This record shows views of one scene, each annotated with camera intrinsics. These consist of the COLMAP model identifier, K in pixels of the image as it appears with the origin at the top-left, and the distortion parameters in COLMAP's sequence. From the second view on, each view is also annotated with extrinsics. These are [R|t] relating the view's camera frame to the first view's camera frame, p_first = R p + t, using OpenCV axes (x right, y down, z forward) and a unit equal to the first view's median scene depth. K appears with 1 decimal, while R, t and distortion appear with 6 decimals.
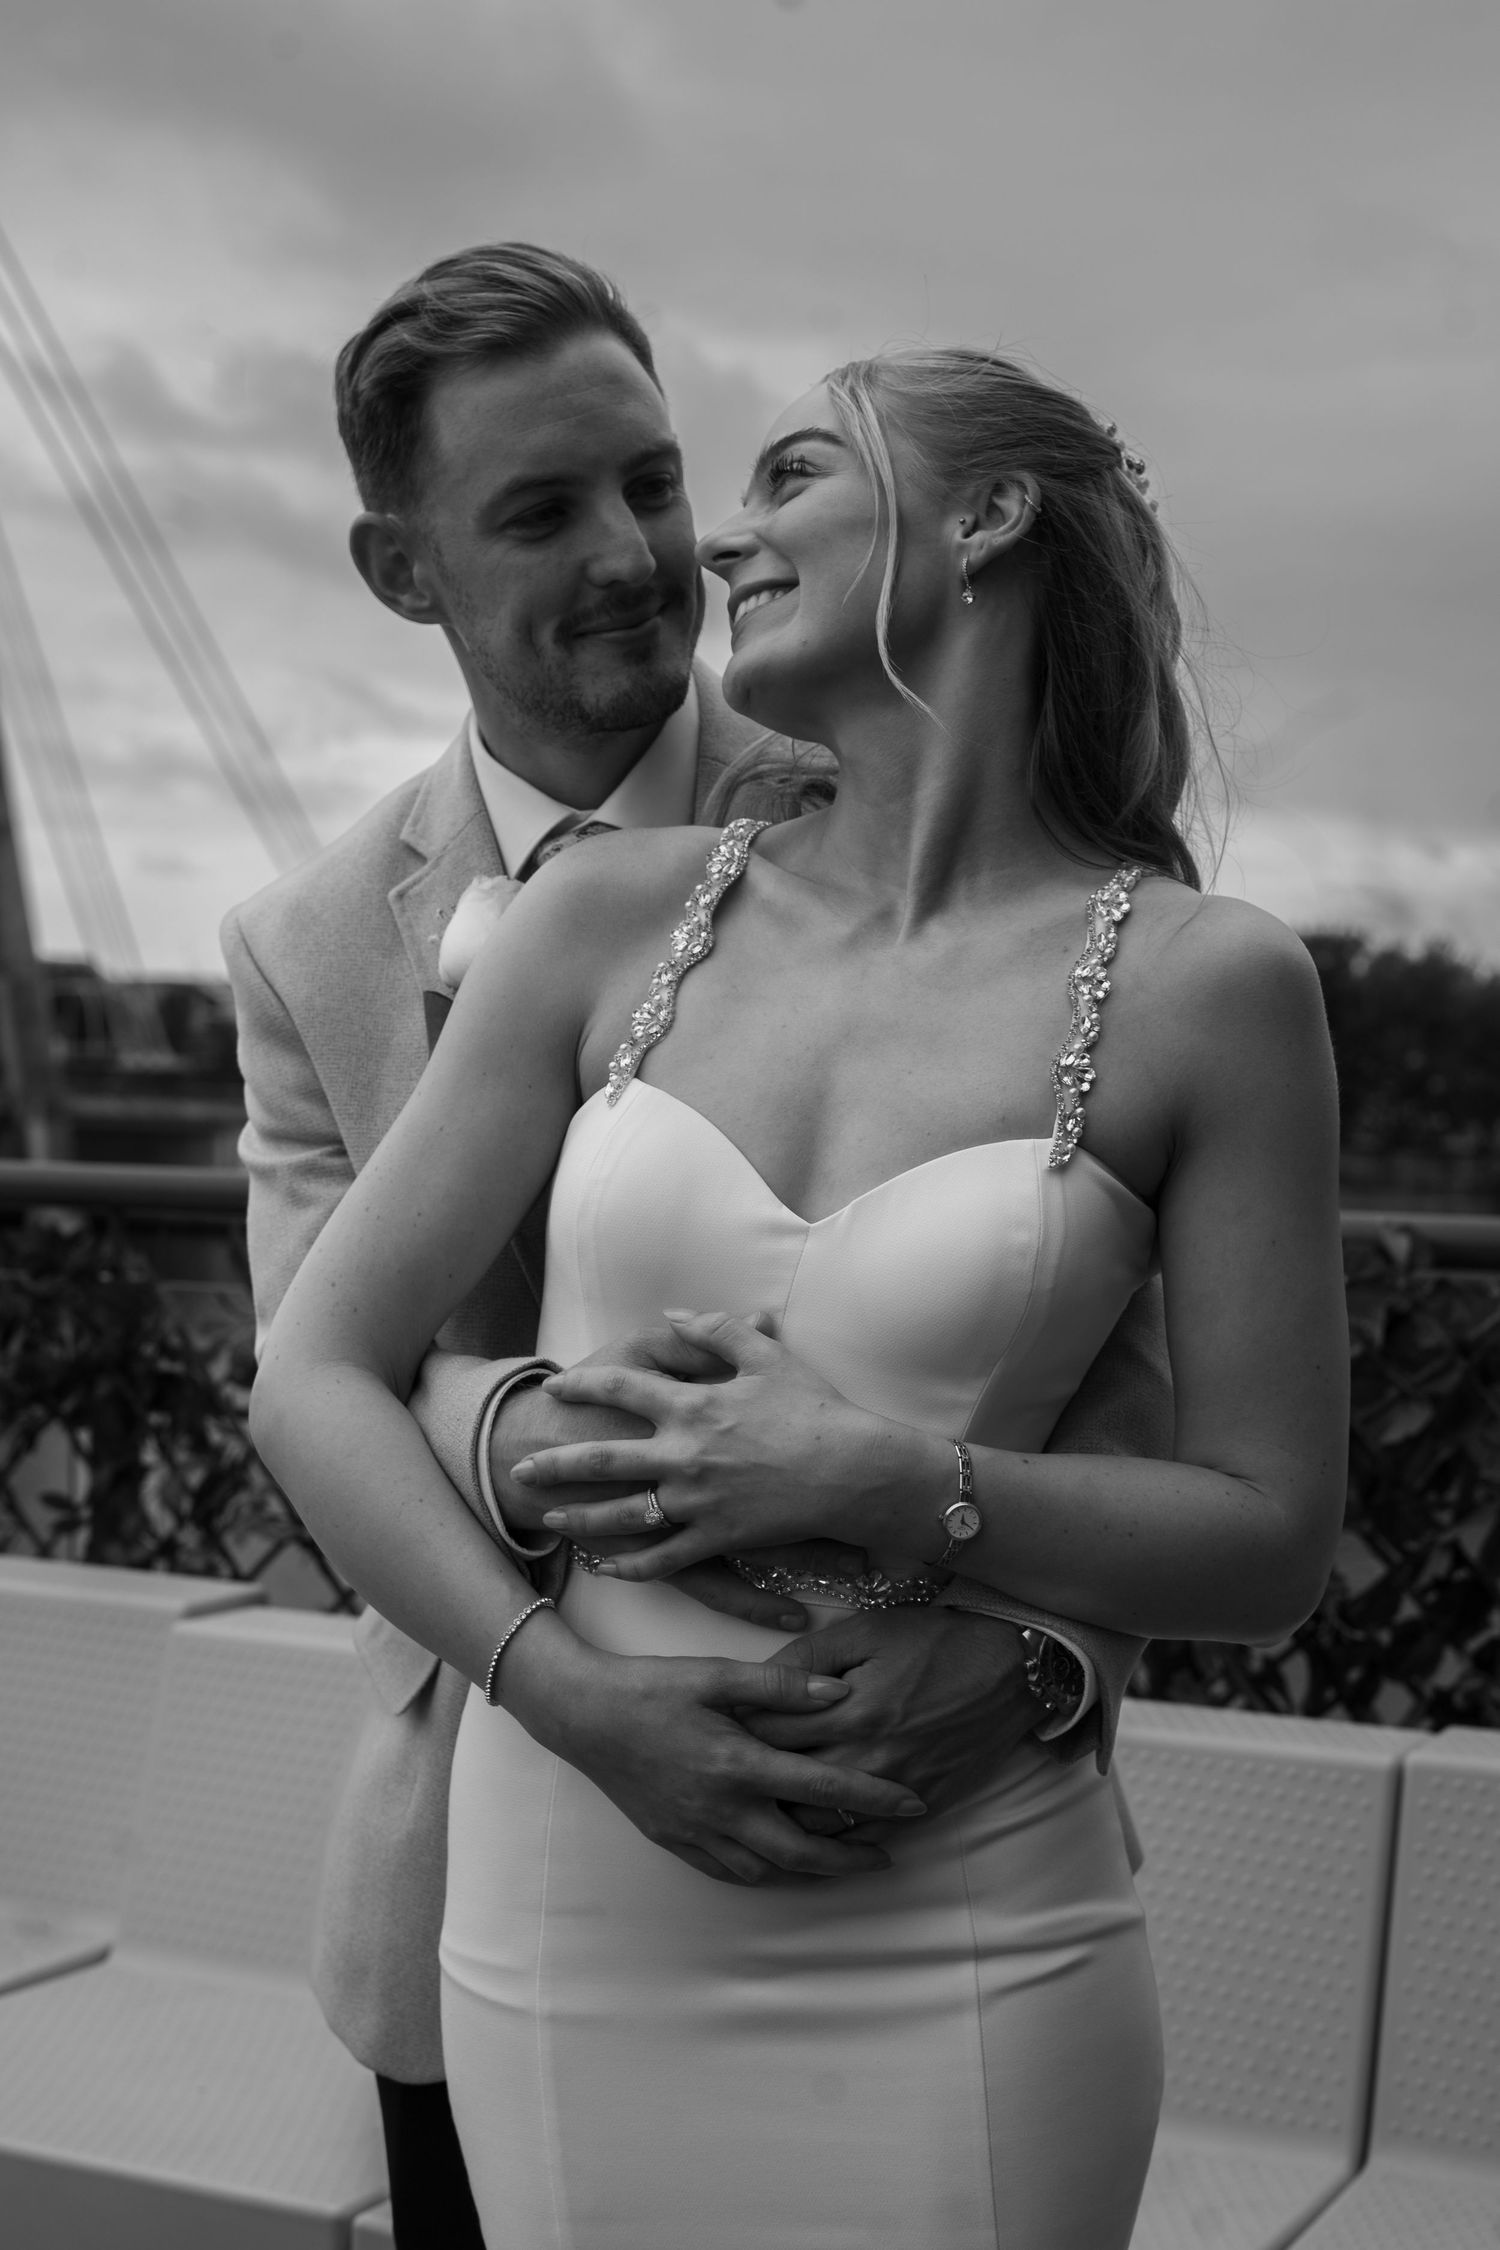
lens RADIAL K [[3247.2, 0, 768.8], [0, 3247.2, 1111.6], [0, 0, 1]] dist [-0.023974, 0.000000]
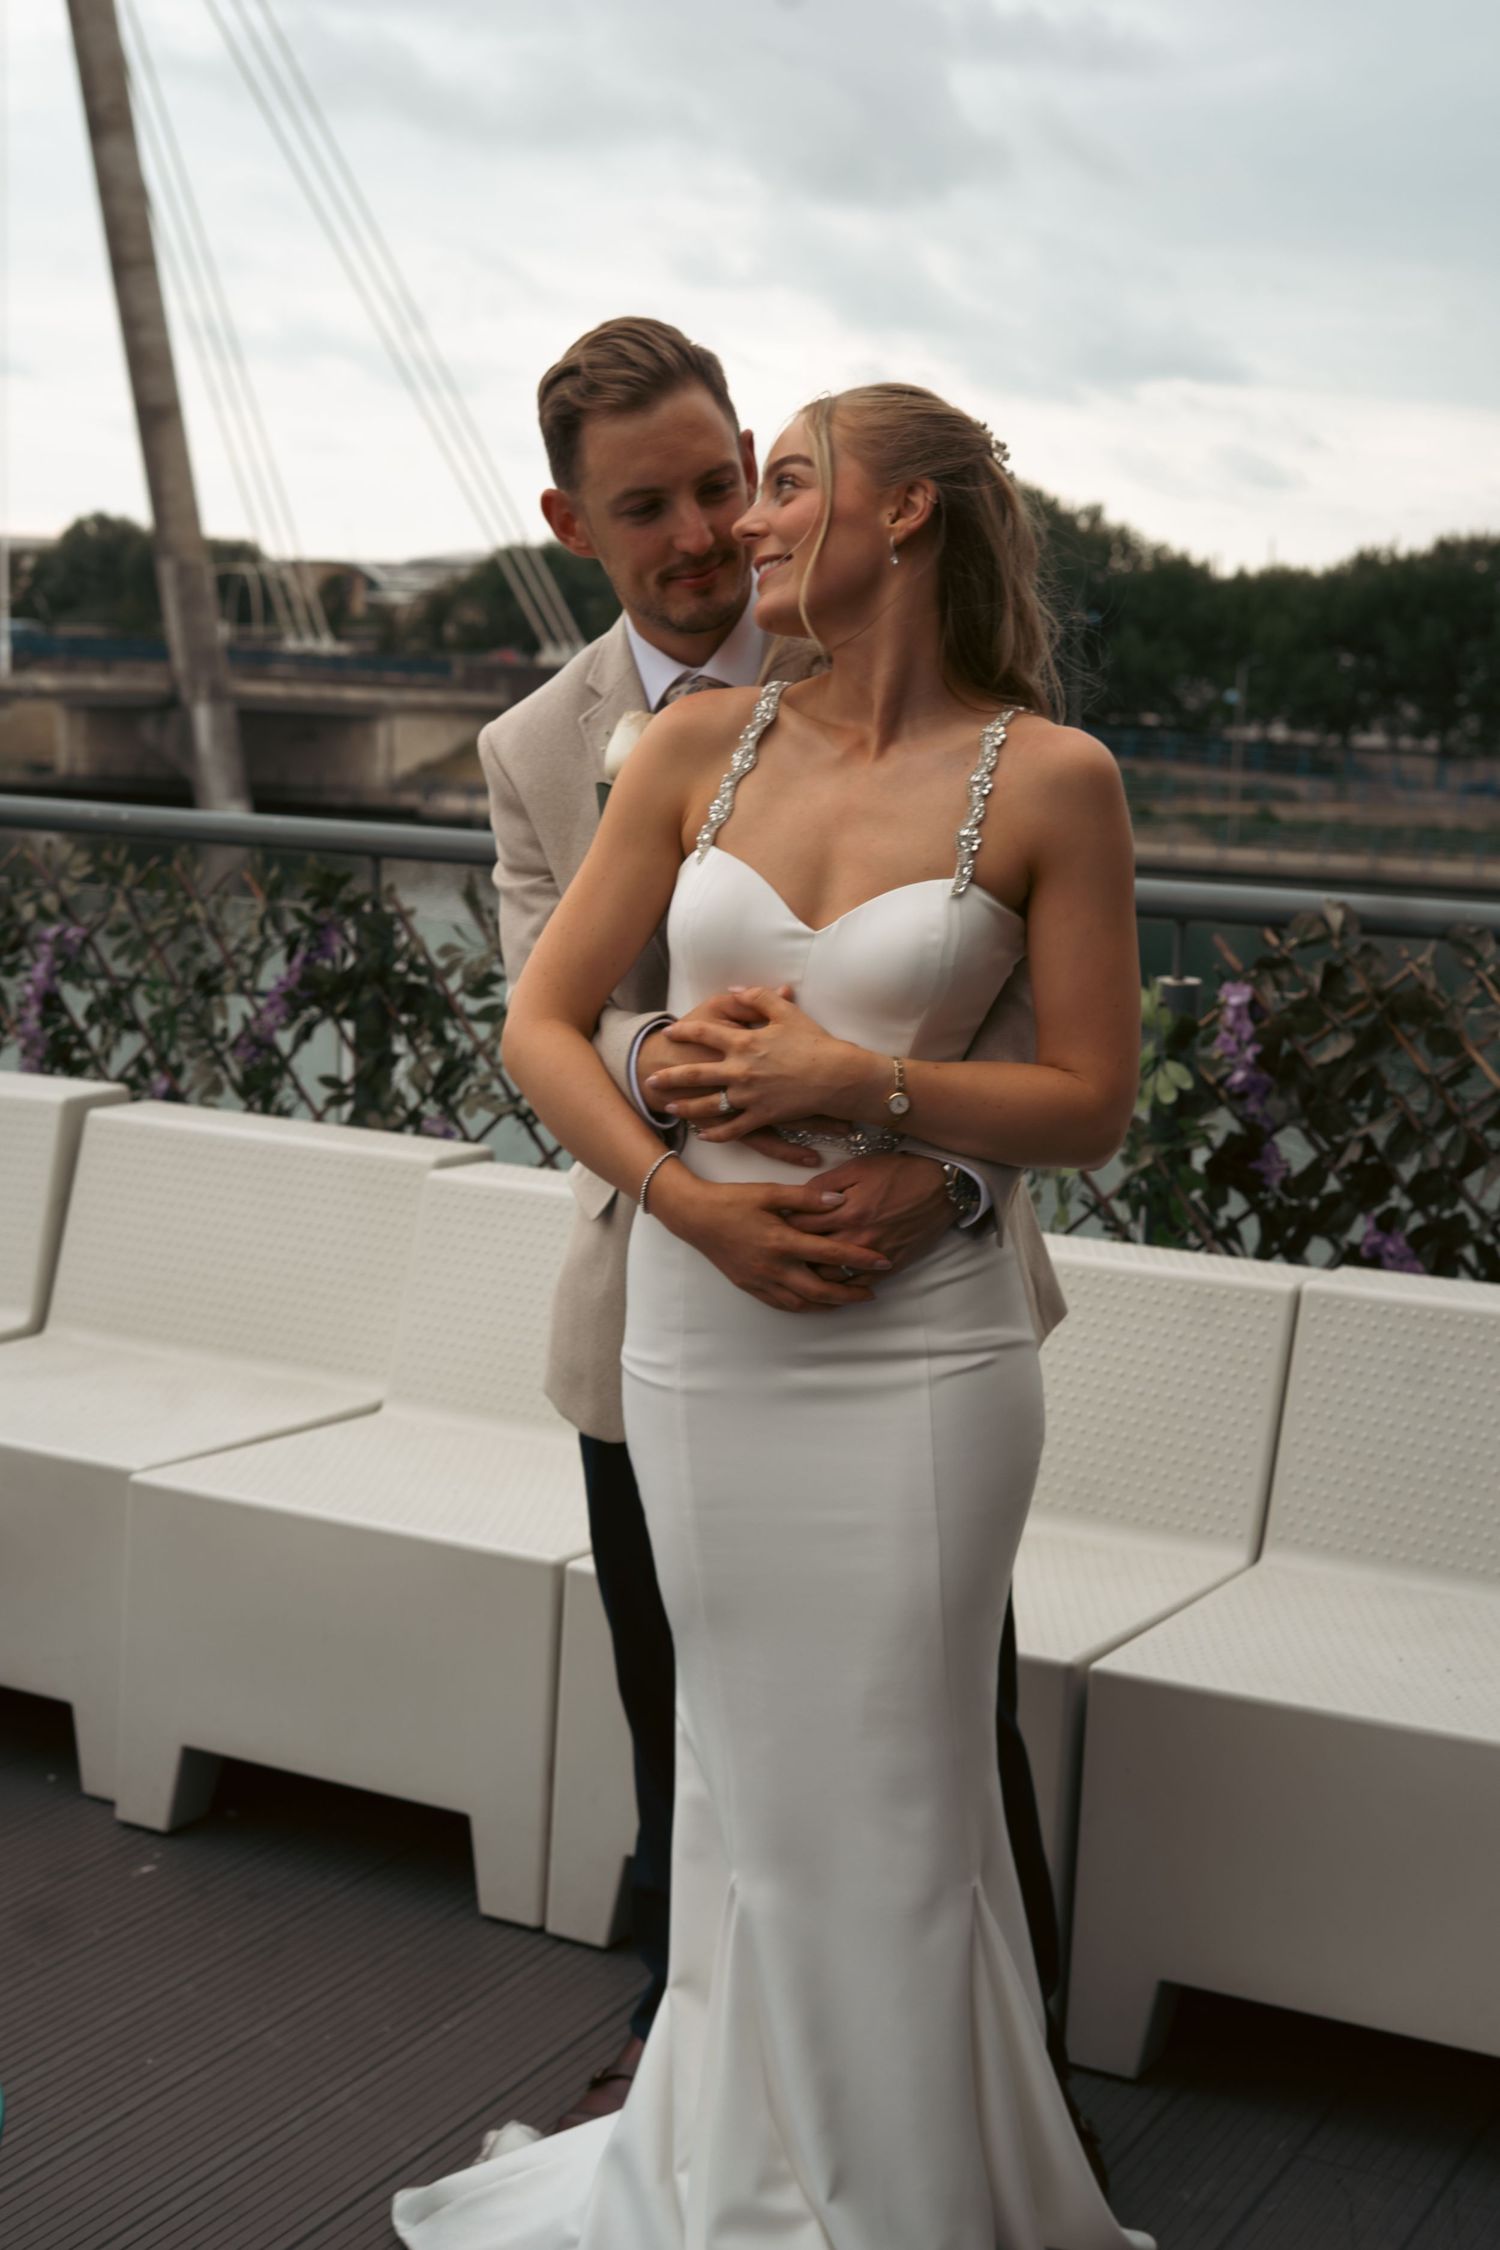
lens RADIAL K [[3247.2, 0, 770.9], [0, 3247.2, 1145.2], [0, 0, 1]] dist [-0.023974, 0.000000]
pose [[0.998695, 0.025707, -0.044131, 0.021656], [-0.019426, 0.990343, 0.137271, -0.045570], [0.047234, -0.136235, 0.989550, -0.358929]]
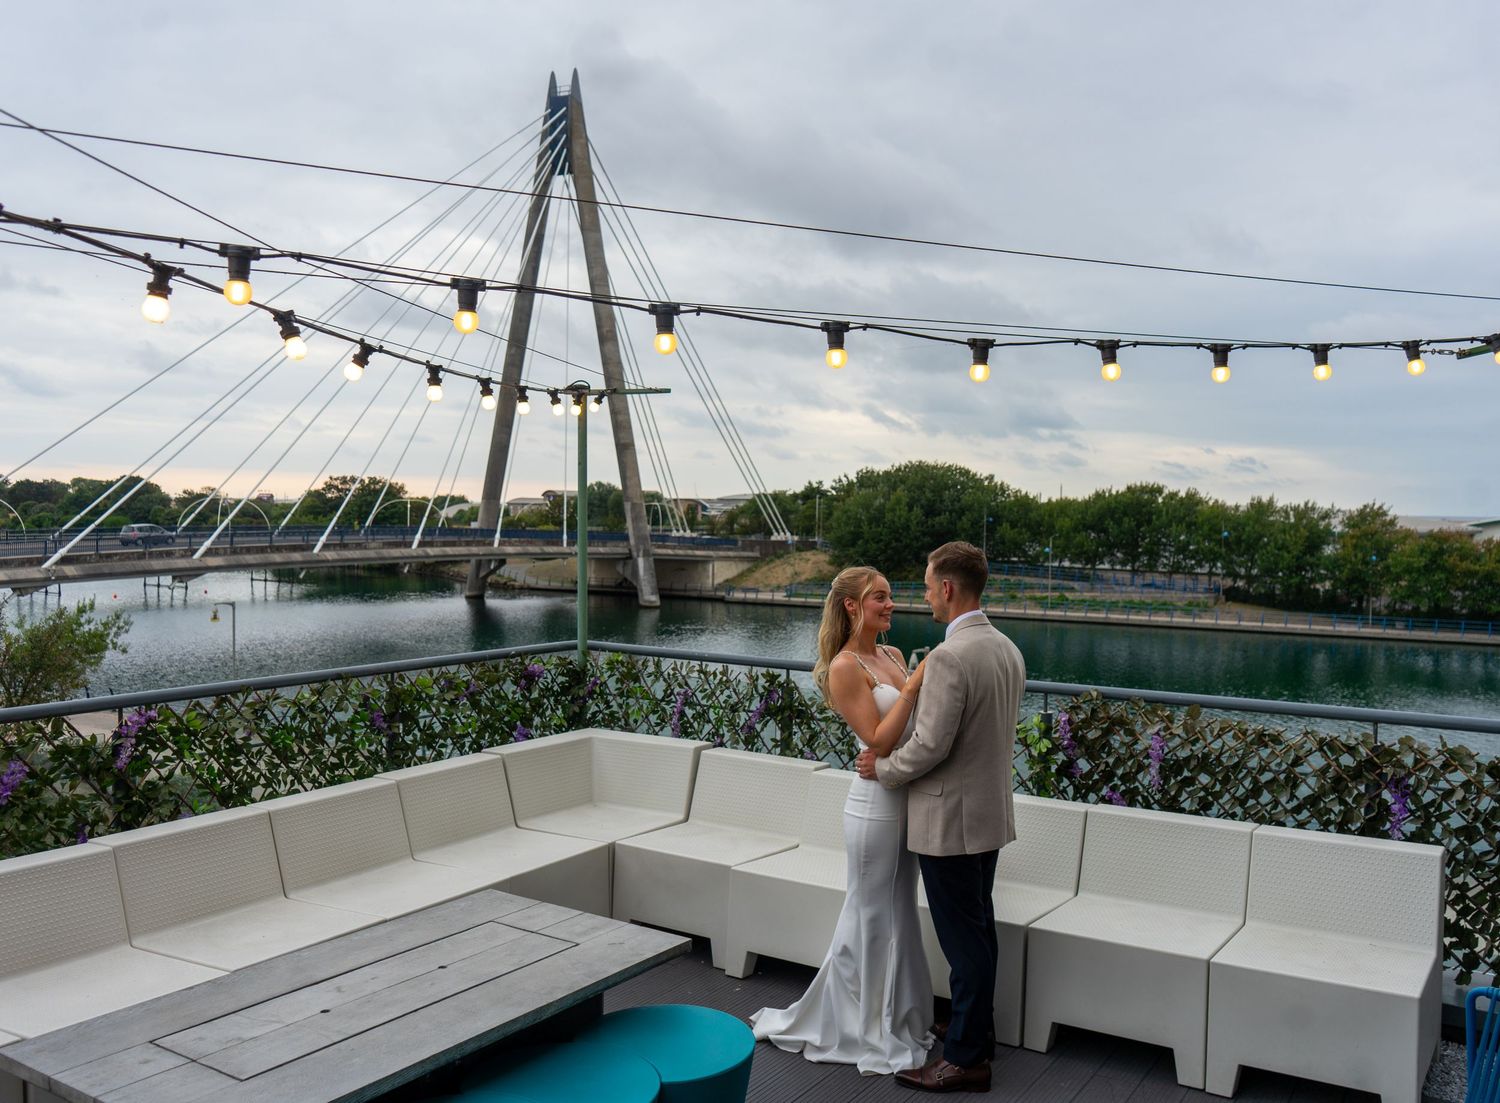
lens RADIAL K [[1319.0, 0, 762.7], [0, 1319.0, 557.1], [0, 0, 1]] dist [-0.024510, 0.018461]
pose [[0.992895, 0.007545, -0.118751, -0.041229], [-0.006326, 0.999923, 0.010641, -0.159994], [0.118822, -0.009814, 0.992867, -0.821787]]
